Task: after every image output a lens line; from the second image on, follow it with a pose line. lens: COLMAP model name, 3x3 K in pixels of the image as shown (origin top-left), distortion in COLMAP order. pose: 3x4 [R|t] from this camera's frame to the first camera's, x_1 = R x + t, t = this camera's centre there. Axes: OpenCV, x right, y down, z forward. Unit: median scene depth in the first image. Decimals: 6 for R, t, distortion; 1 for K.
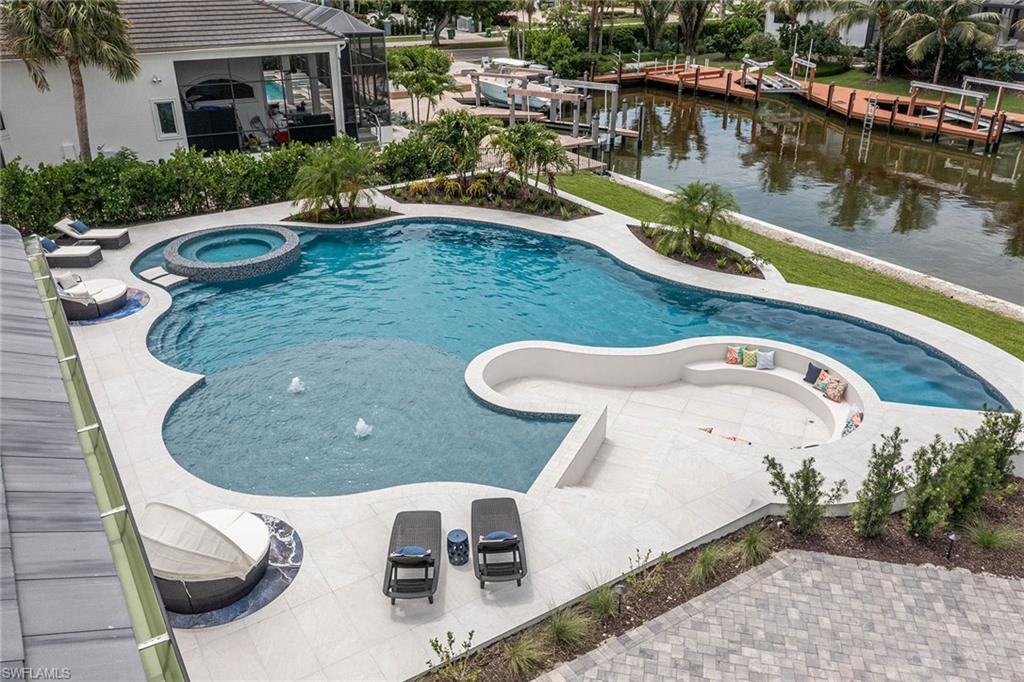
lens RADIAL K [[809.5, 0, 512.0], [0, 809.5, 341.0], [0, 0, 1]] dist [-0.010050, -0.000316]
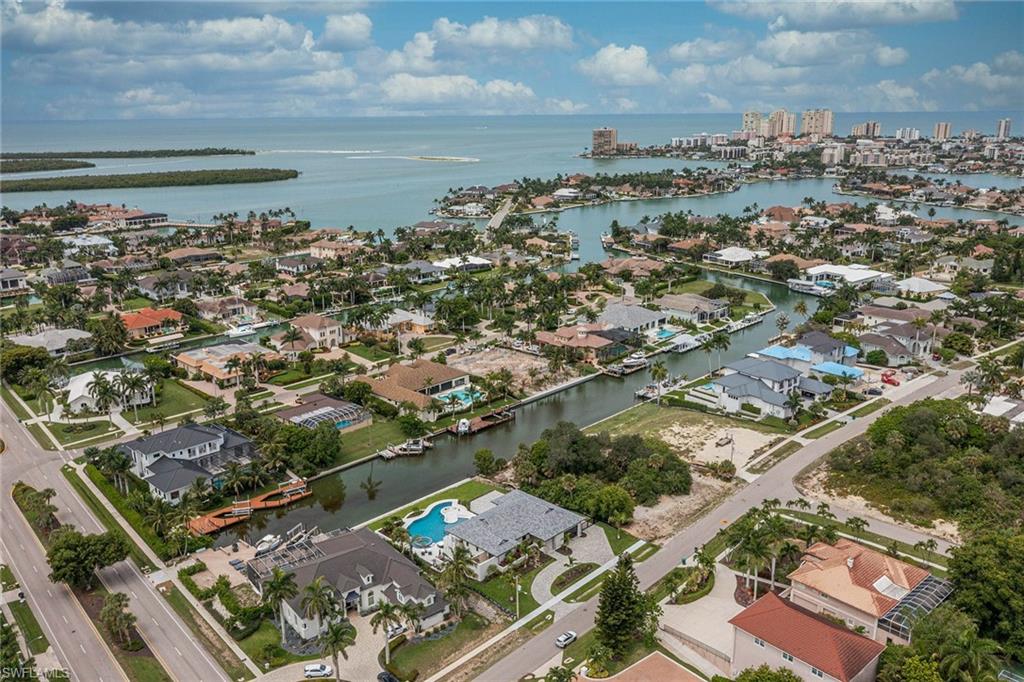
lens RADIAL K [[809.5, 0, 512.0], [0, 809.5, 341.0], [0, 0, 1]] dist [-0.010050, -0.000316]
pose [[-0.240289, -0.255551, 0.936459, -7.627873], [0.436431, 0.833277, 0.339379, -4.153195], [-0.867058, 0.490248, -0.088697, 0.046388]]
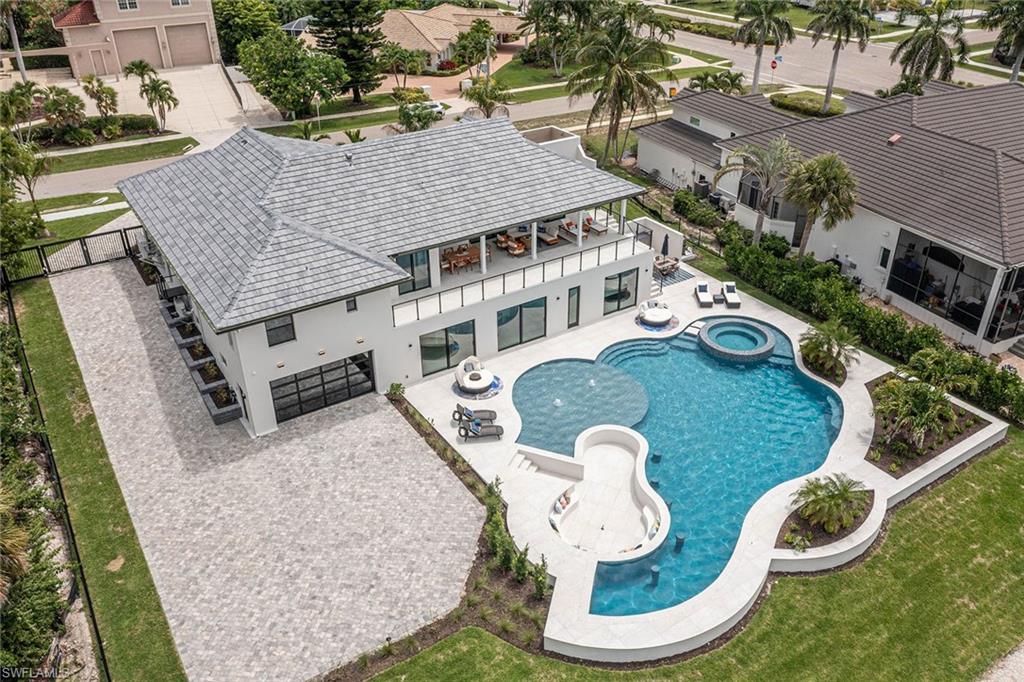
lens RADIAL K [[820.0, 0, 512.0], [0, 820.0, 341.0], [0, 0, 1]] dist [-0.001881, 0.002986]
pose [[0.017244, 0.509029, -0.860577, 1.292638], [-0.432014, 0.780008, 0.452716, -0.767456], [0.901702, 0.363974, 0.233358, 0.152031]]
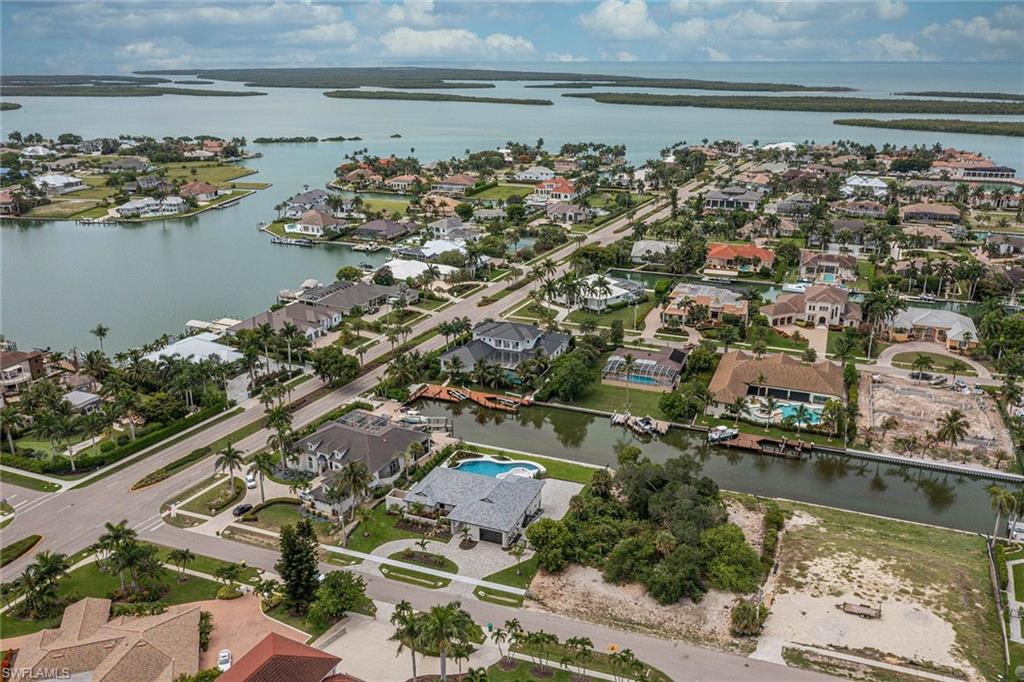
lens RADIAL K [[809.5, 0, 512.0], [0, 809.5, 341.0], [0, 0, 1]] dist [-0.010050, -0.000316]
pose [[0.807525, -0.190648, 0.558172, -4.304579], [0.257937, 0.965182, -0.043500, -0.935942], [-0.530445, 0.179101, 0.828584, -6.470948]]
